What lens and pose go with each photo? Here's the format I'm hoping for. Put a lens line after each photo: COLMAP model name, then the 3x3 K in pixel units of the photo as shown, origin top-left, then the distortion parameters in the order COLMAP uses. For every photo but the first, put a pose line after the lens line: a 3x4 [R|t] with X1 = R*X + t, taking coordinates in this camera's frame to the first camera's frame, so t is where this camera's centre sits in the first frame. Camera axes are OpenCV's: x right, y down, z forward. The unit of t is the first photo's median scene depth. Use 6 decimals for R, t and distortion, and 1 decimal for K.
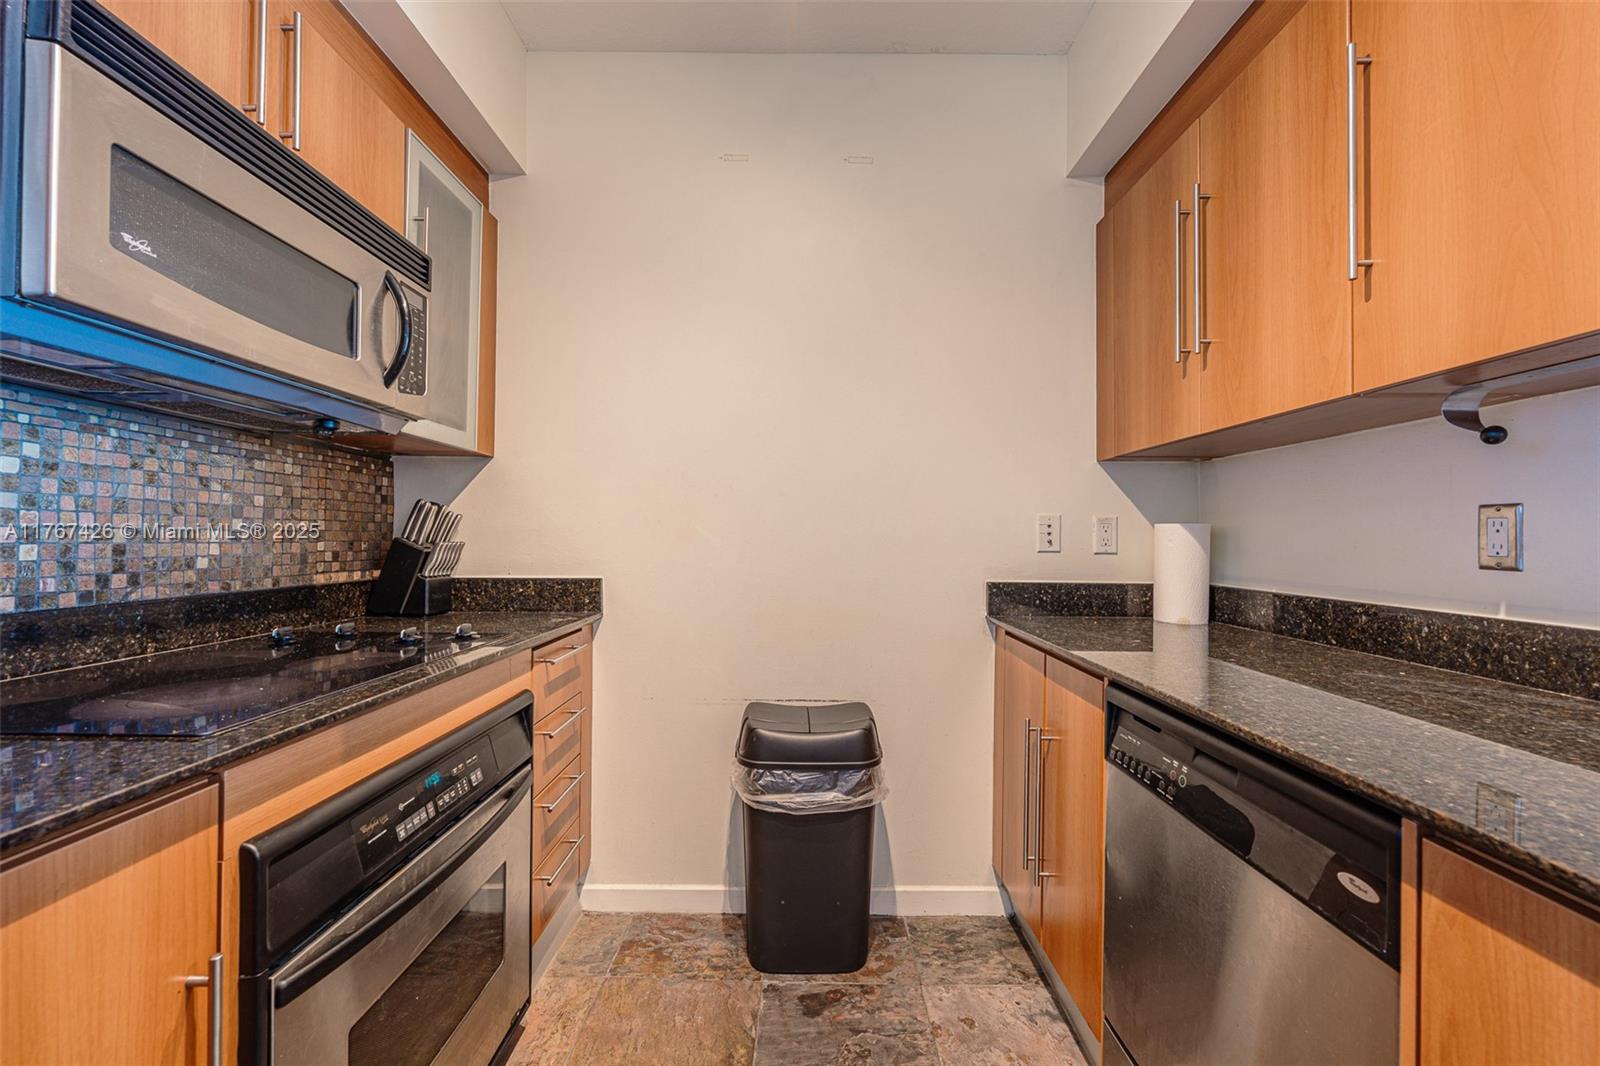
lens RADIAL K [[645.1, 0, 801.8], [0, 645.1, 535.7], [0, 0, 1]] dist [-0.000281, -0.000286]
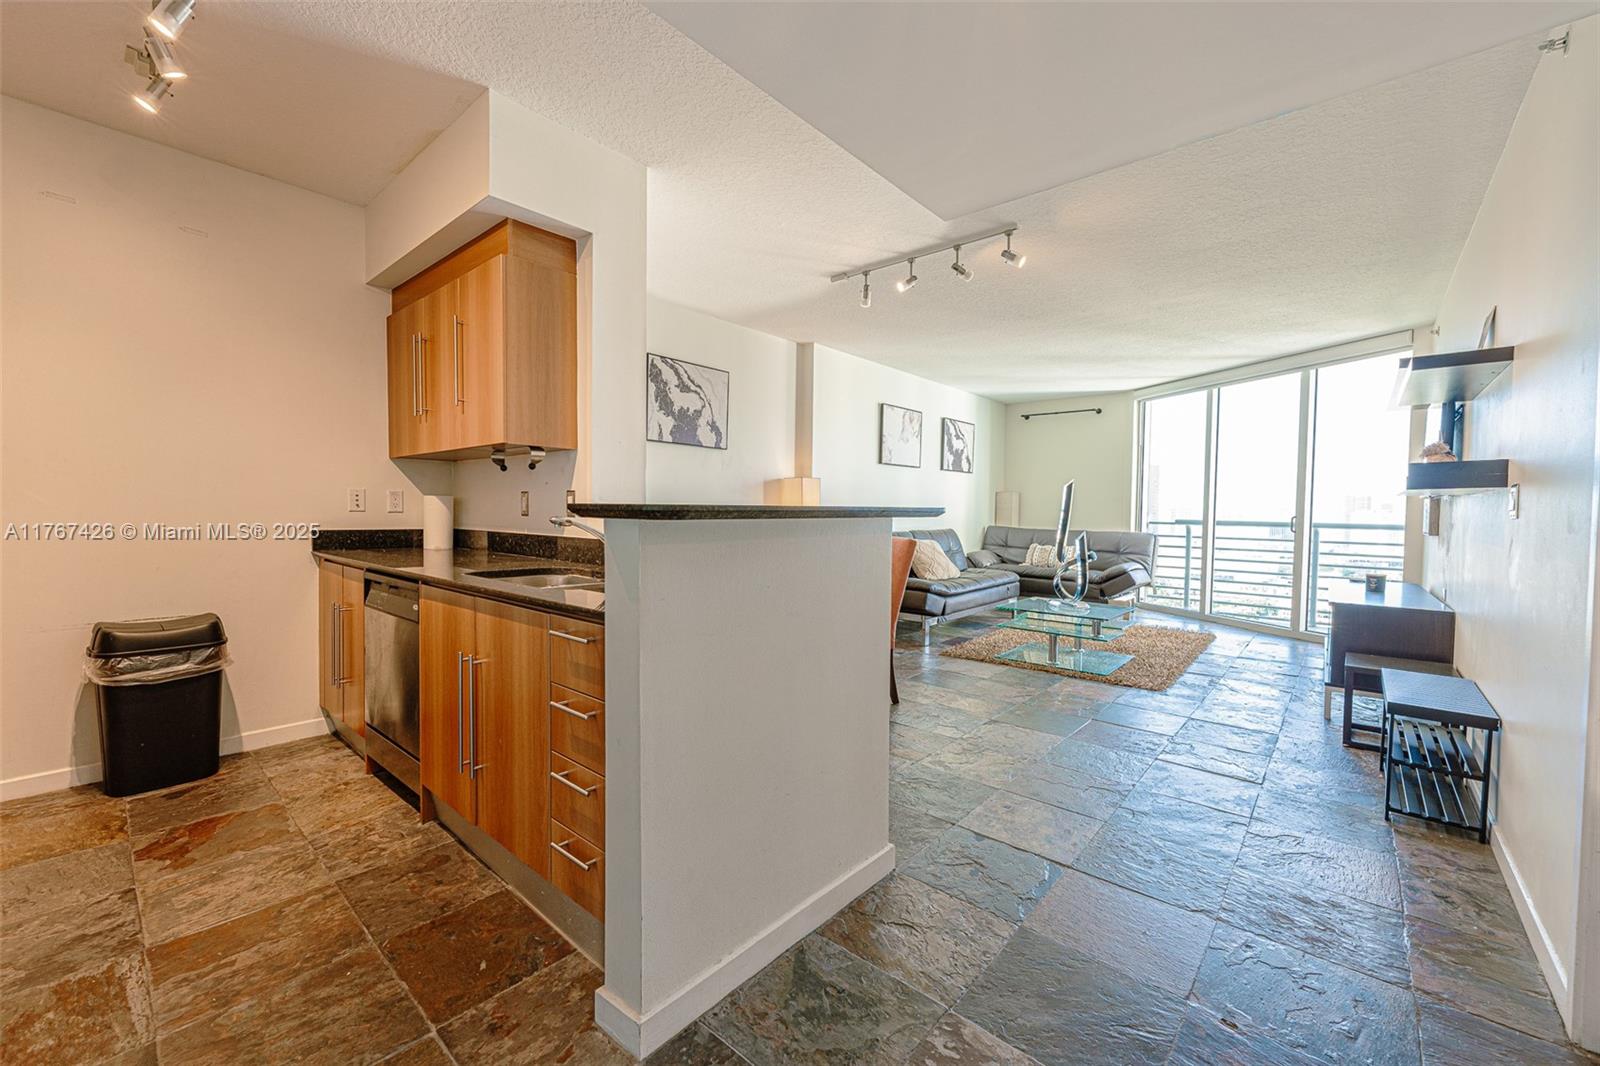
lens RADIAL K [[641.8, 0, 797.4], [0, 641.8, 535.6], [0, 0, 1]] dist [0.000814, -0.000756]
pose [[0.655032, -0.026712, 0.755129, -0.137399], [-0.013559, 0.998798, 0.047094, -0.005735], [-0.755480, -0.041087, 0.653882, -1.039399]]
